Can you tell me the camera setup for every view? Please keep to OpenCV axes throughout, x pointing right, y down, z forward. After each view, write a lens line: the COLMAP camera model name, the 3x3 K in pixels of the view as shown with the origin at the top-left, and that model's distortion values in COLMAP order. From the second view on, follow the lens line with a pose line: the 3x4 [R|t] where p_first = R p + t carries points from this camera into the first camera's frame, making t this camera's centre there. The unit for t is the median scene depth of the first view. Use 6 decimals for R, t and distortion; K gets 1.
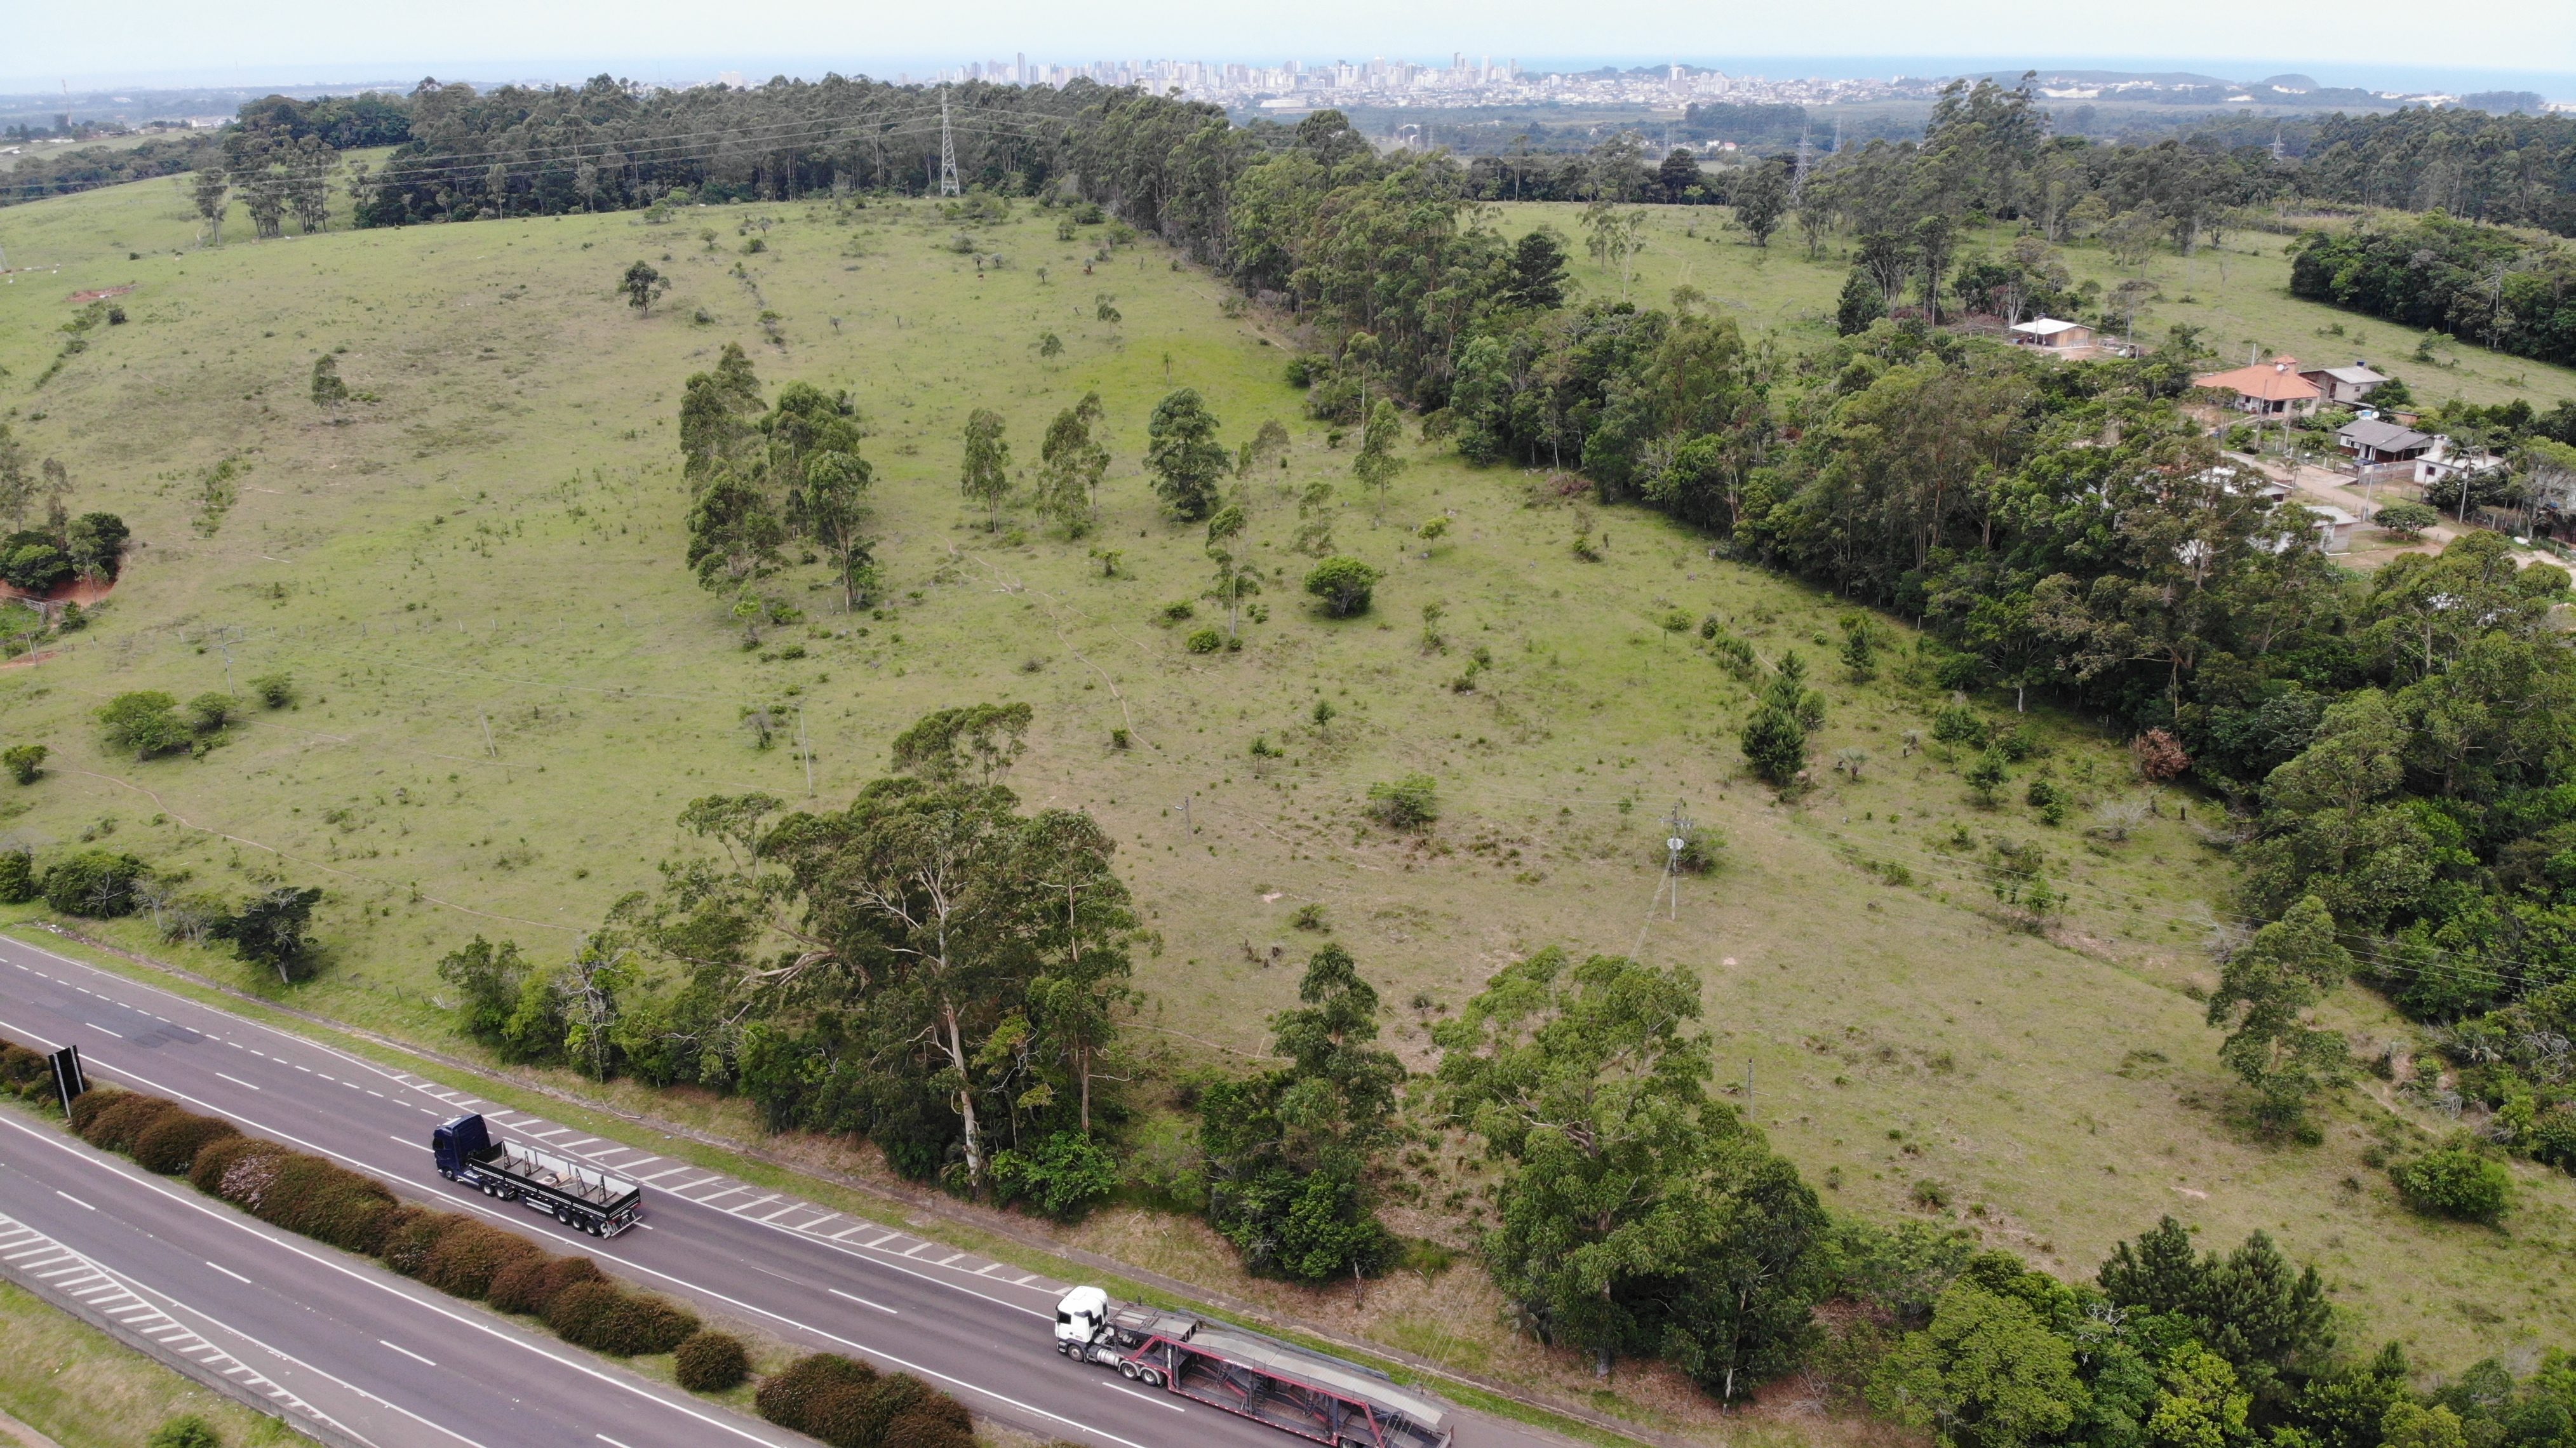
lens RADIAL K [[1876.4, 0, 1288.6], [0, 1876.4, 706.1], [0, 0, 1]] dist [0.090854, -0.203127]
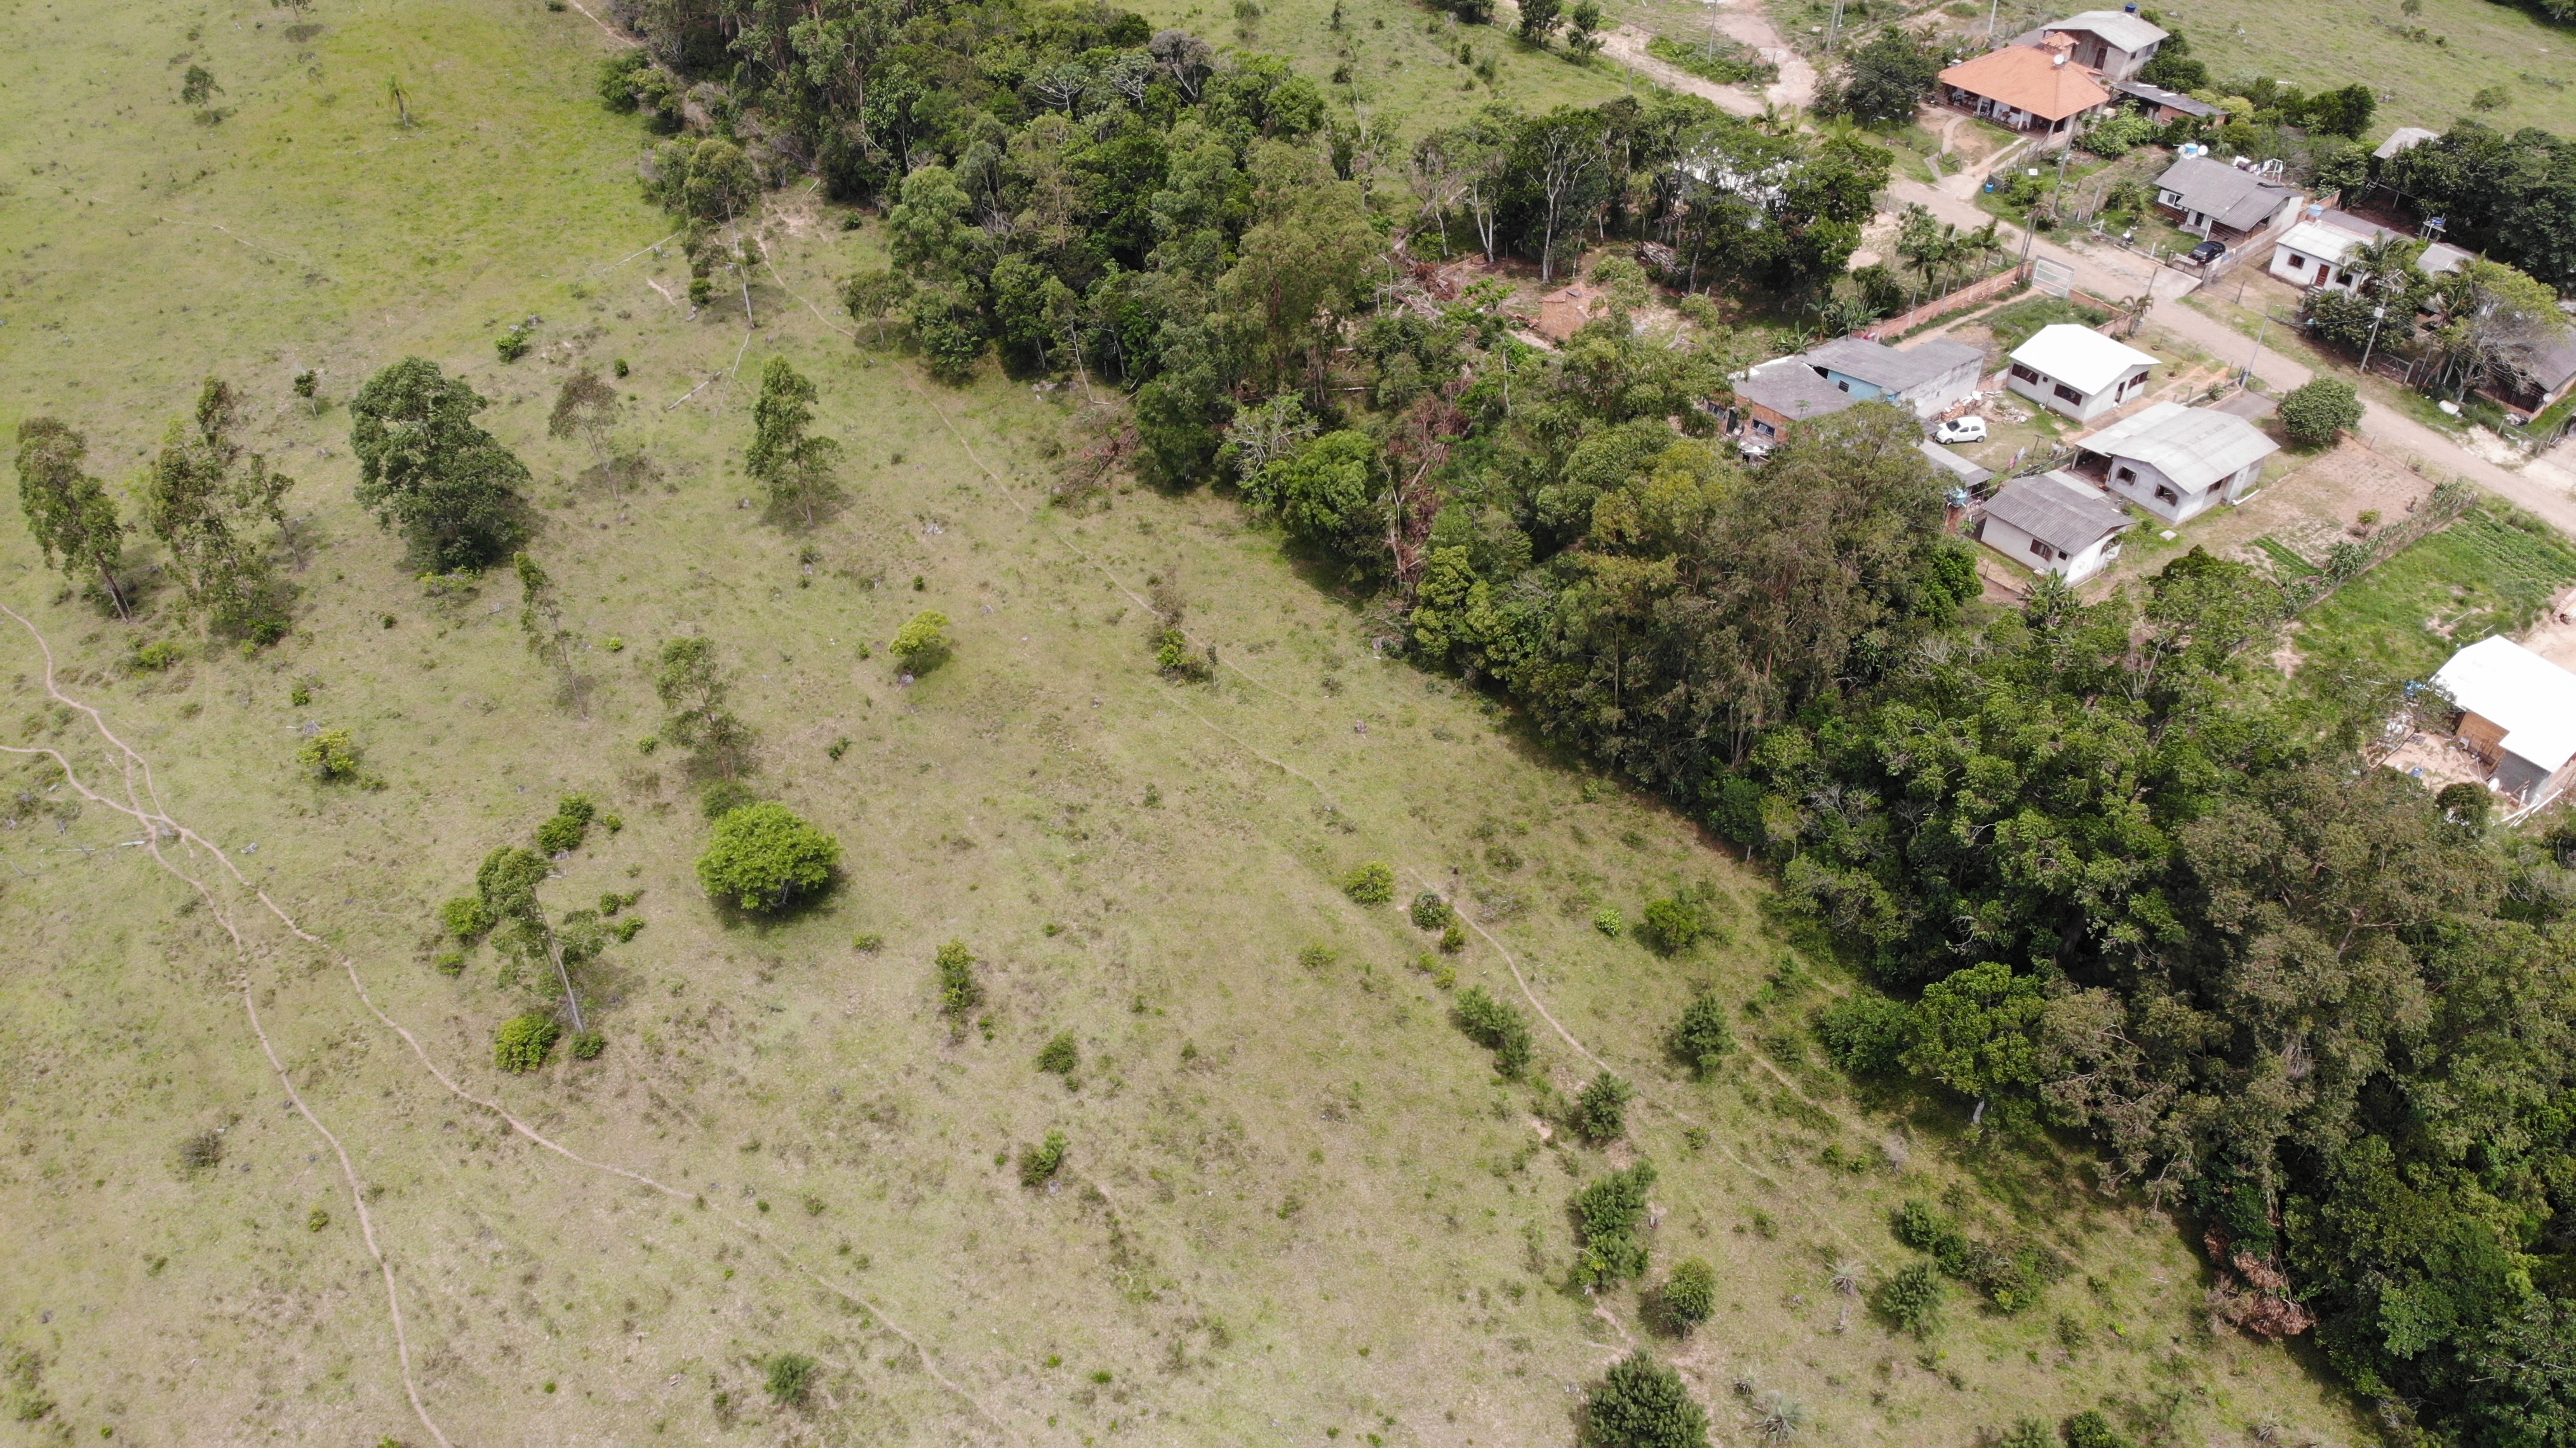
lens RADIAL K [[1876.4, 0, 1283.4], [0, 1876.4, 718.0], [0, 0, 1]] dist [0.090854, -0.203127]
pose [[0.956423, -0.184018, 0.226697, 0.067674], [0.096876, 0.932415, 0.348162, -0.351868], [-0.275444, -0.311029, 0.909611, 0.571046]]
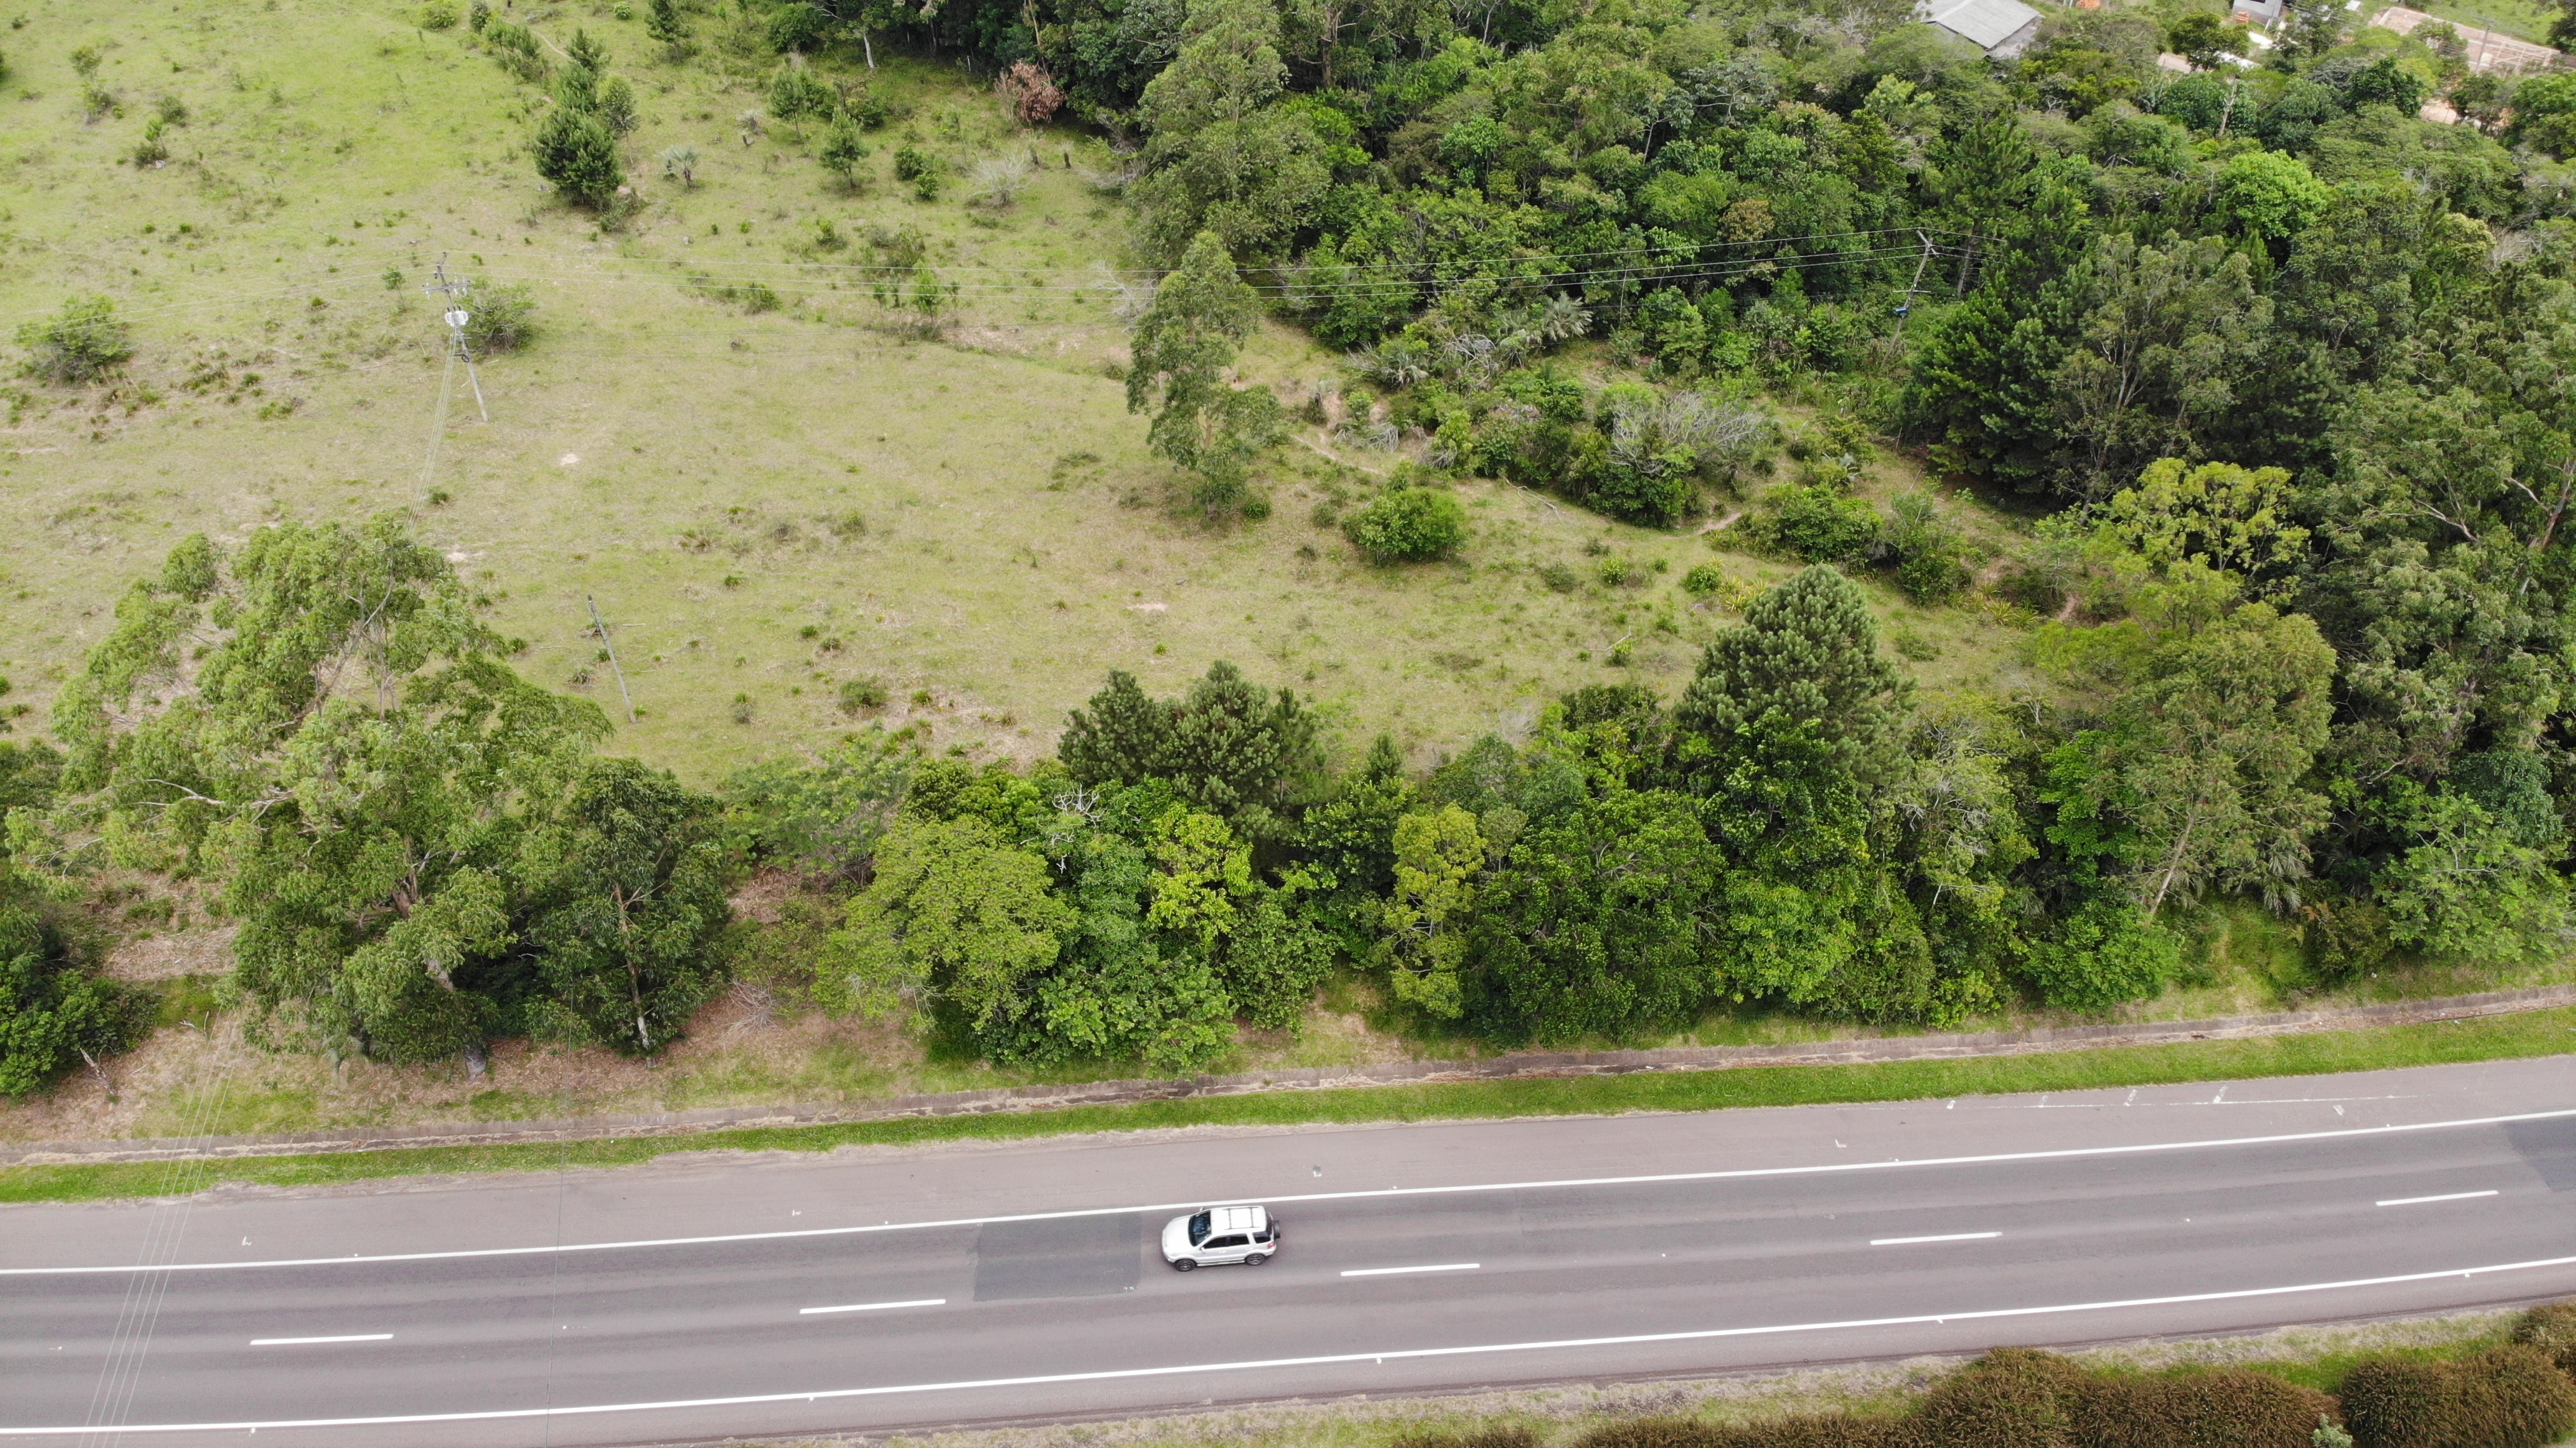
lens RADIAL K [[1876.4, 0, 1270.2], [0, 1876.4, 710.8], [0, 0, 1]] dist [0.090854, -0.203127]
pose [[0.849659, -0.298593, 0.434651, 0.091696], [0.156440, 0.929865, 0.332982, 0.016058], [-0.503593, -0.214924, 0.836781, 0.161743]]
